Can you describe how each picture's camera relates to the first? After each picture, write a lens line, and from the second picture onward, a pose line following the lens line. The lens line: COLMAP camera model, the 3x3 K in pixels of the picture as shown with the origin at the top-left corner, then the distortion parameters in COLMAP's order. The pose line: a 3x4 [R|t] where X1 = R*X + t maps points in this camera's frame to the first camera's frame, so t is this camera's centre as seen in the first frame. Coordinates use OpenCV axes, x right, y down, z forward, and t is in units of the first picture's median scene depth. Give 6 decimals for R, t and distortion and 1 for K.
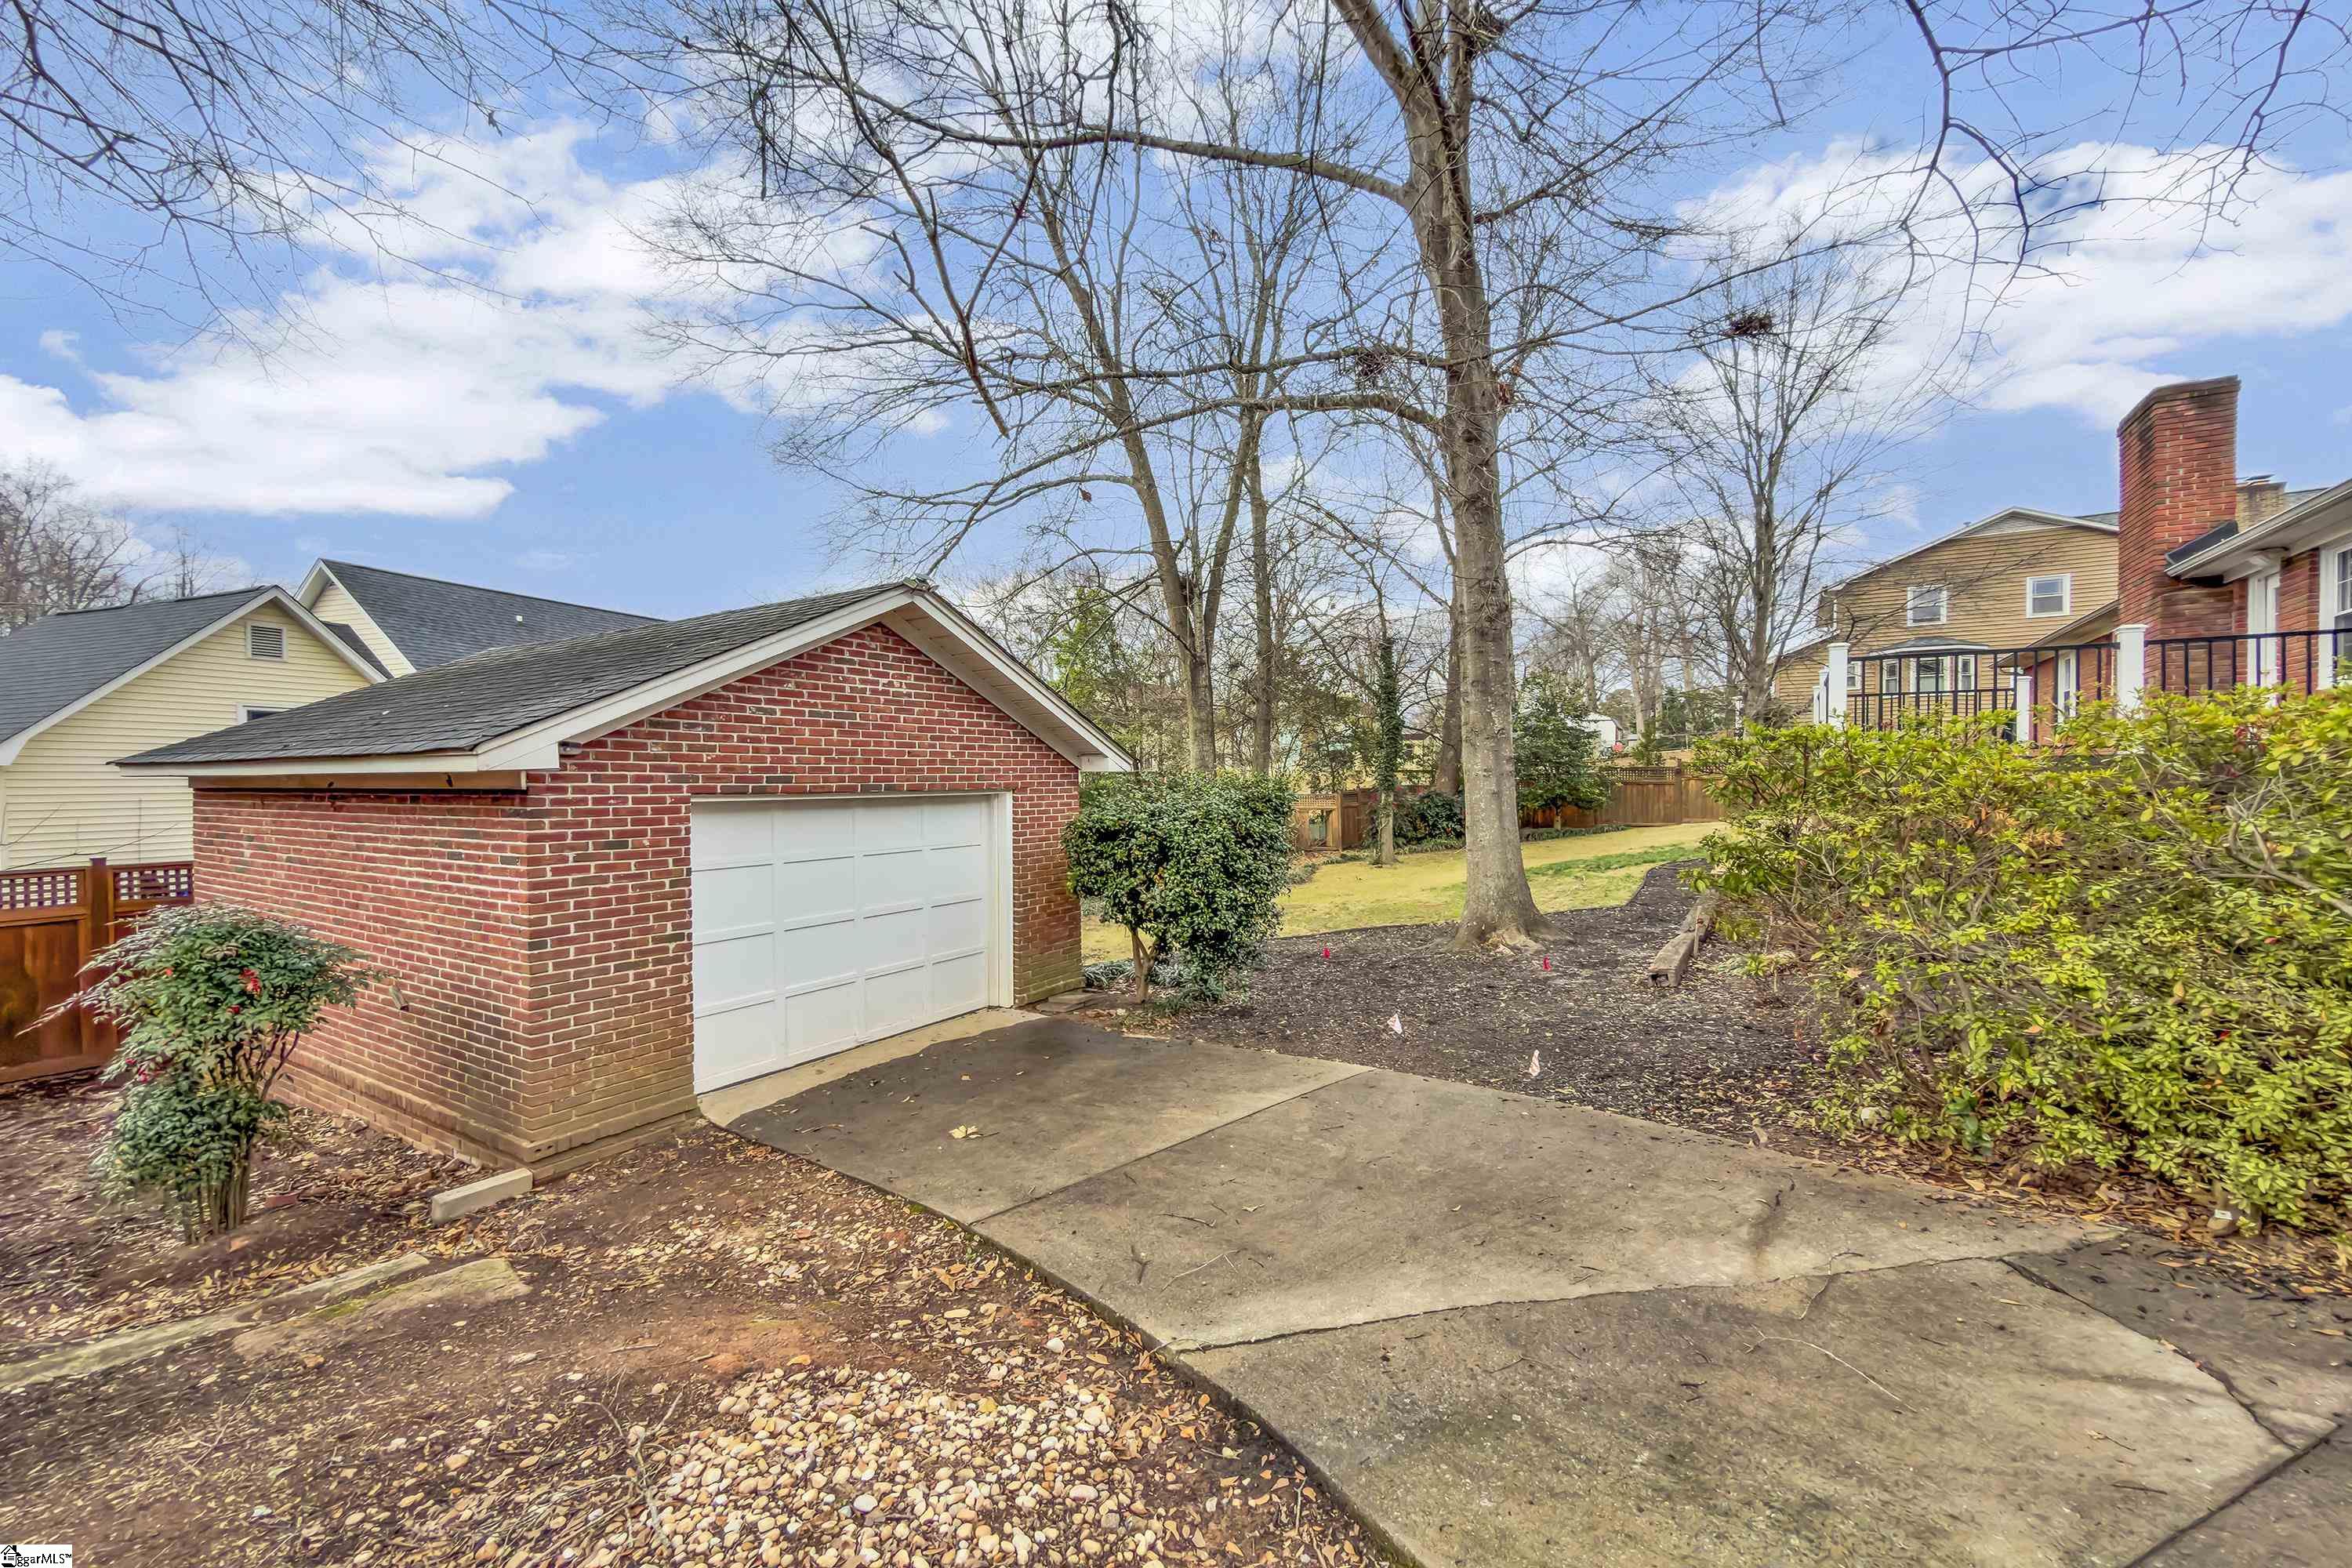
lens RADIAL K [[956.0, 0, 1178.4], [0, 956.0, 780.2], [0, 0, 1]] dist [-0.000756, -0.000017]
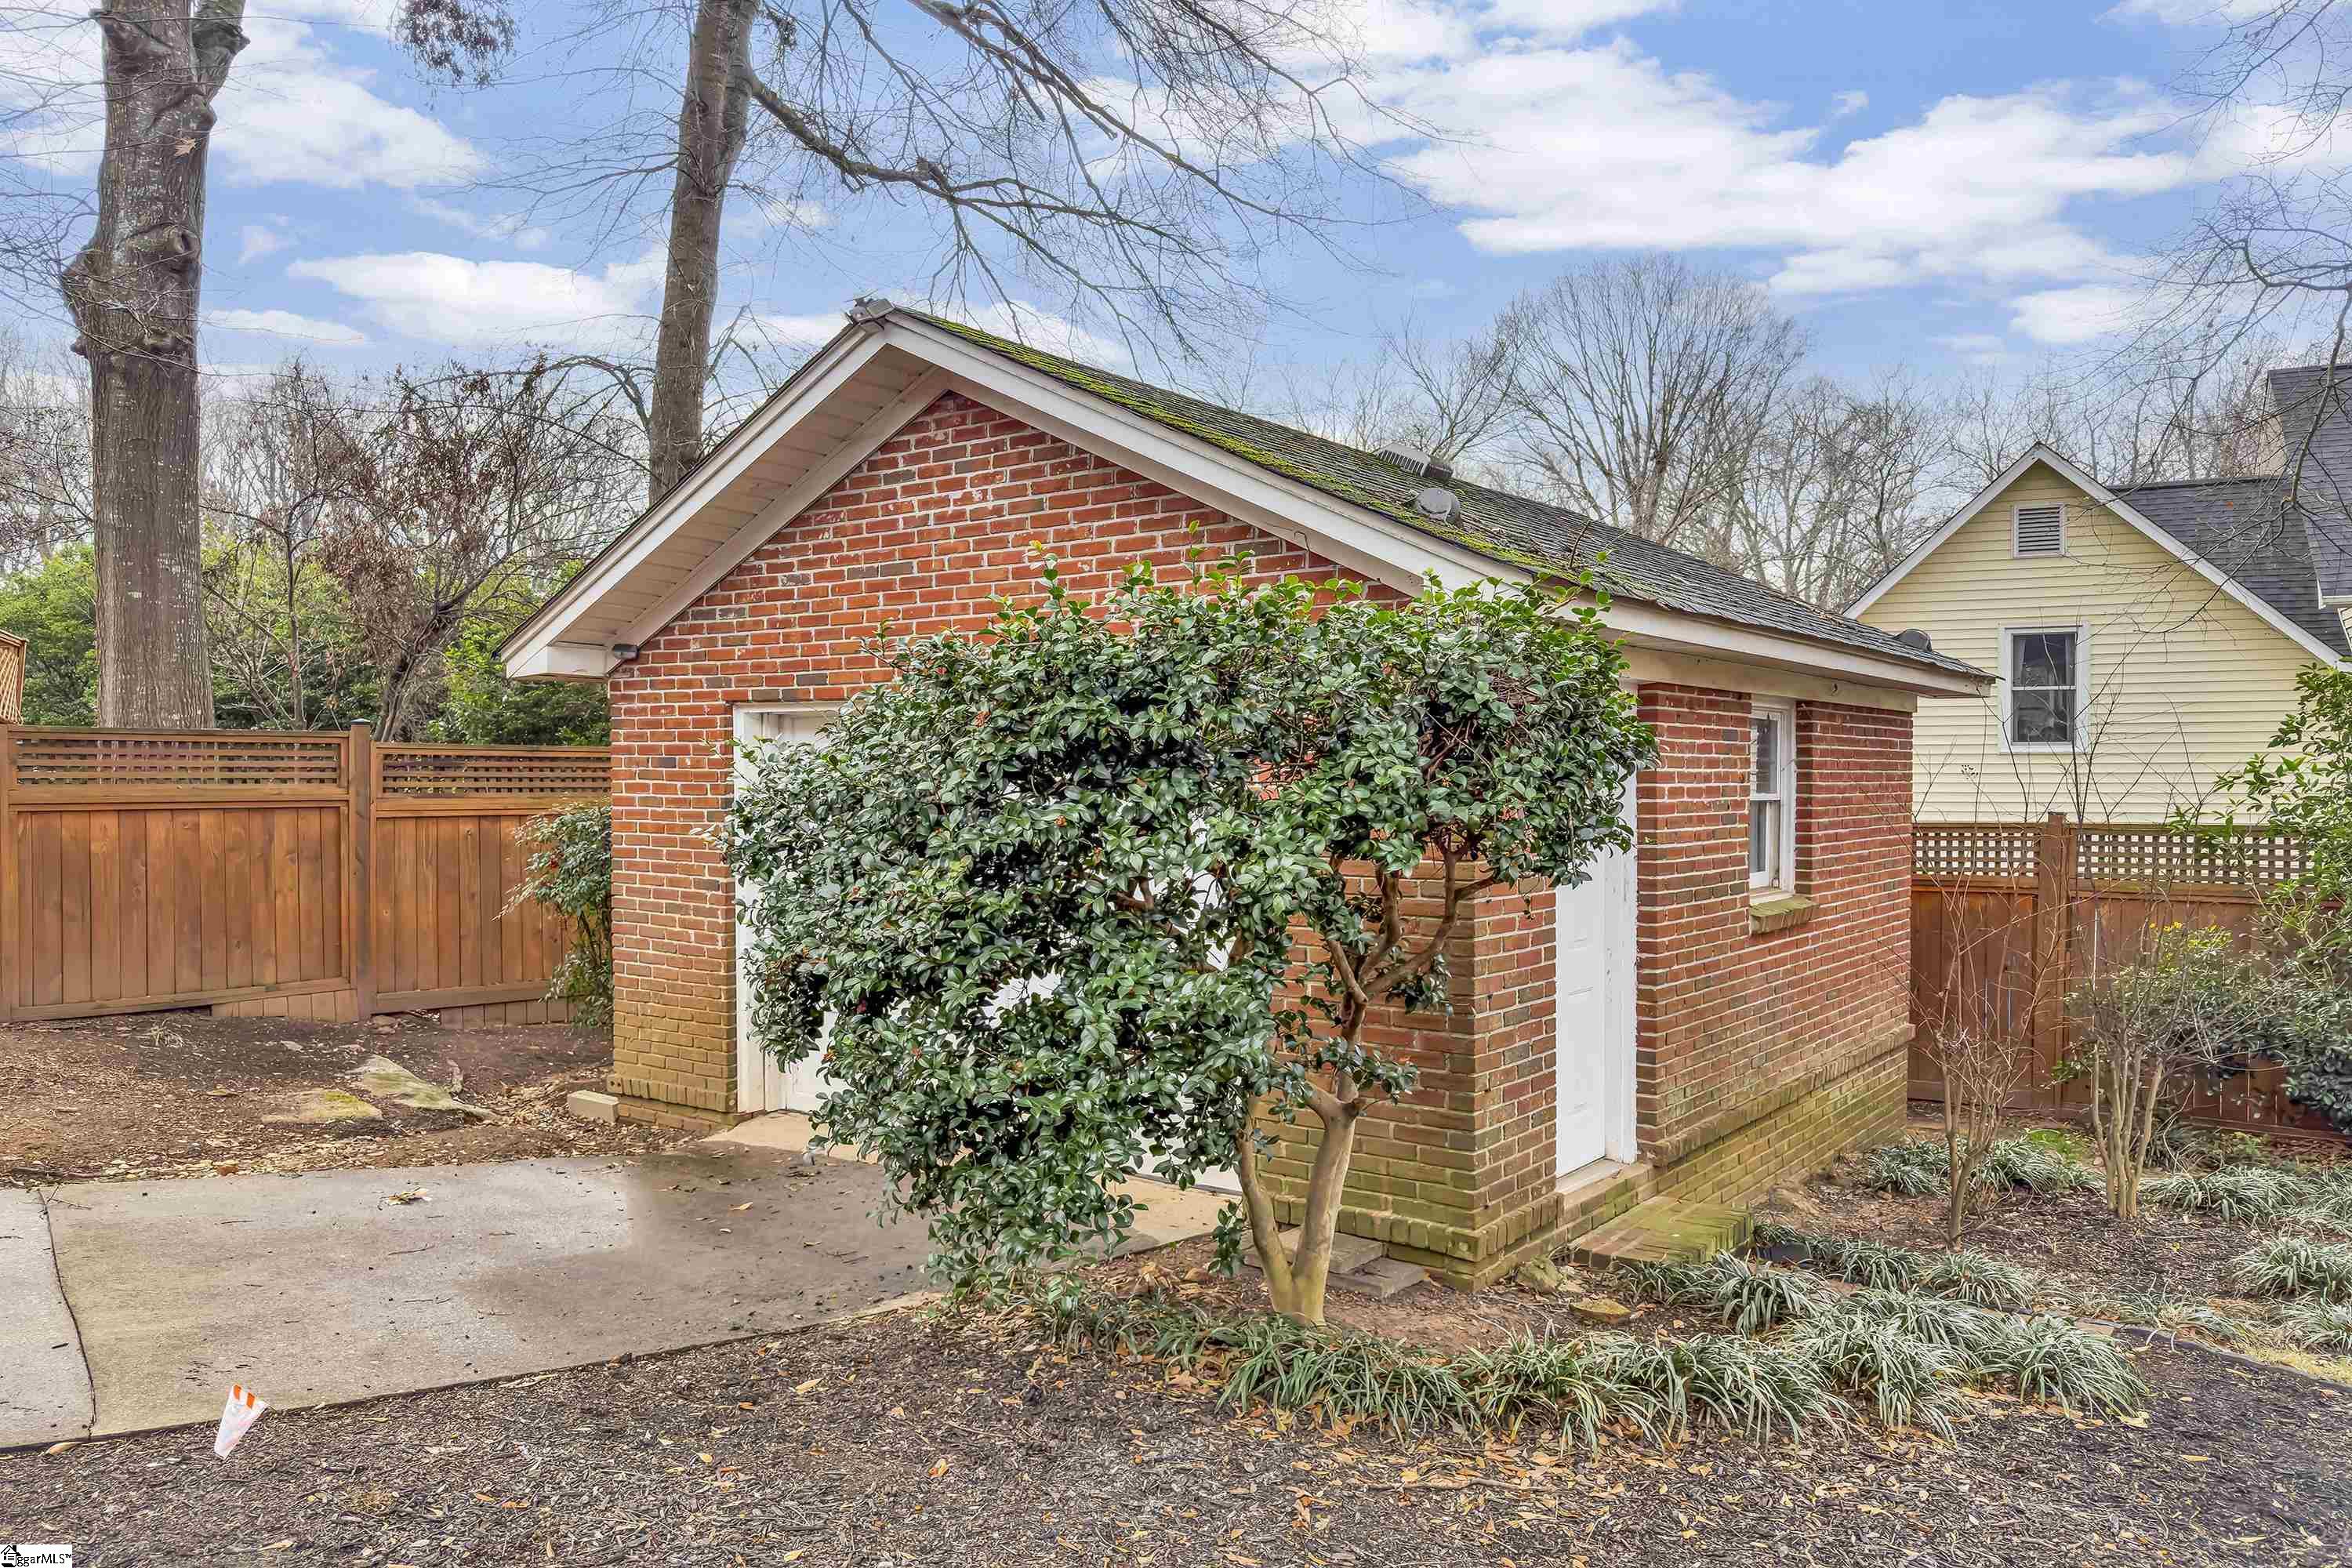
lens RADIAL K [[1621.3, 0, 1178.9], [0, 1621.3, 781.0], [0, 0, 1]] dist [-0.002076, -0.000557]
pose [[-0.103828, 0.015456, -0.994475, 0.634166], [-0.005870, 0.999852, 0.016152, 0.046653], [0.994578, 0.007514, -0.103722, 1.277502]]
